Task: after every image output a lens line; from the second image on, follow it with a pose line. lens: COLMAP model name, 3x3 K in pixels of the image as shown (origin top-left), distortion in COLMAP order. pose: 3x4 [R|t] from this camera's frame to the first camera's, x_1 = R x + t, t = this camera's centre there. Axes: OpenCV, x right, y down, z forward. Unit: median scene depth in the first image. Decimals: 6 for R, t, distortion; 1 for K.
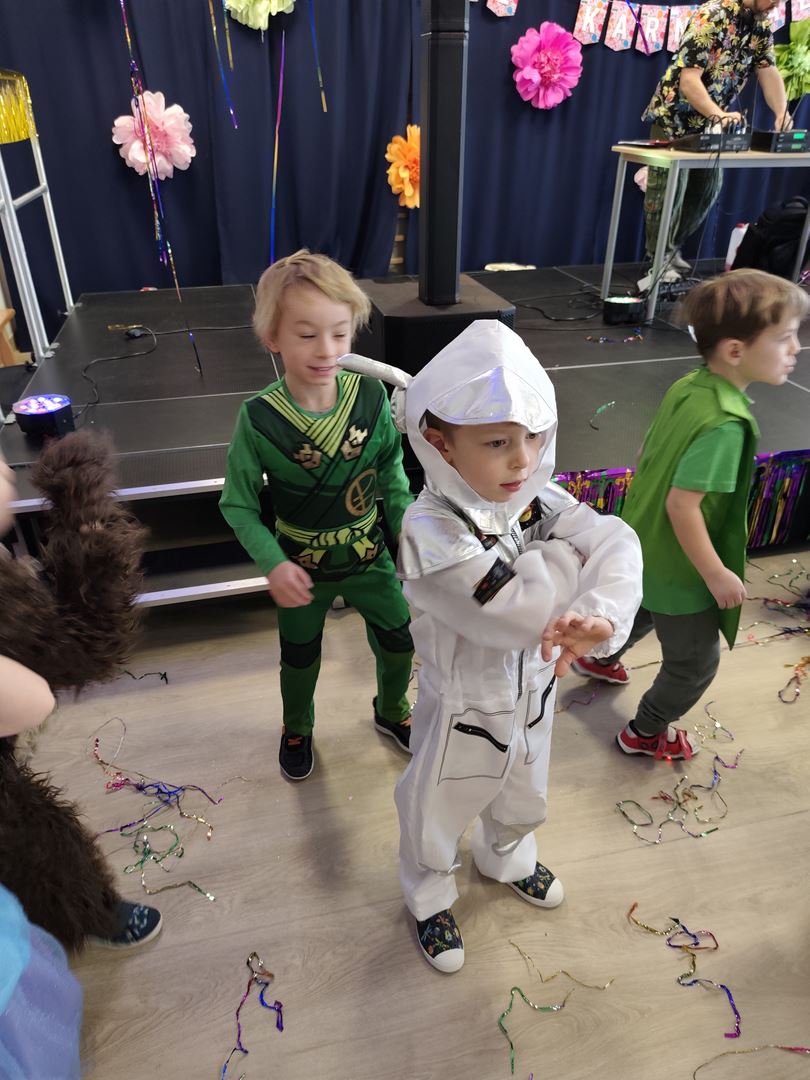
lens RADIAL K [[720.5, 0, 388.0], [0, 720.5, 543.9], [0, 0, 1]] dist [0.008170, -0.034032]
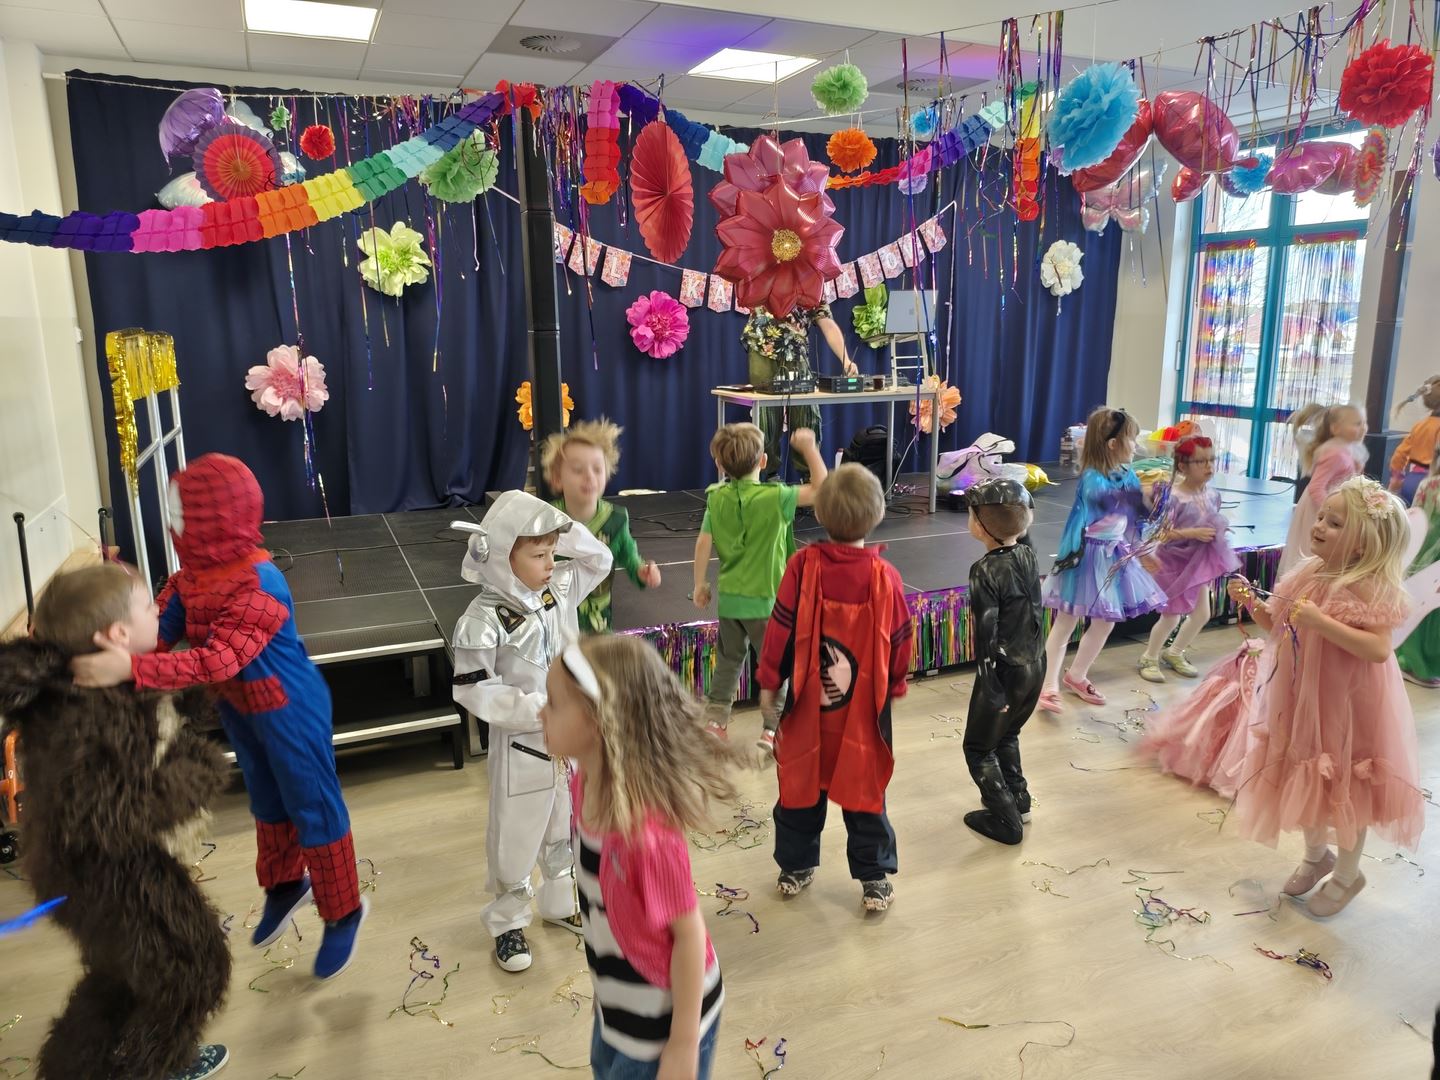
lens RADIAL K [[960.6, 0, 720.0], [0, 960.6, 540.0], [0, 0, 1]] dist [0.008170, -0.034032]
pose [[0.986829, -0.033654, 0.158227, 0.066530], [0.083740, 0.943142, -0.321668, 0.151072], [-0.138405, 0.330681, 0.933539, -0.318639]]
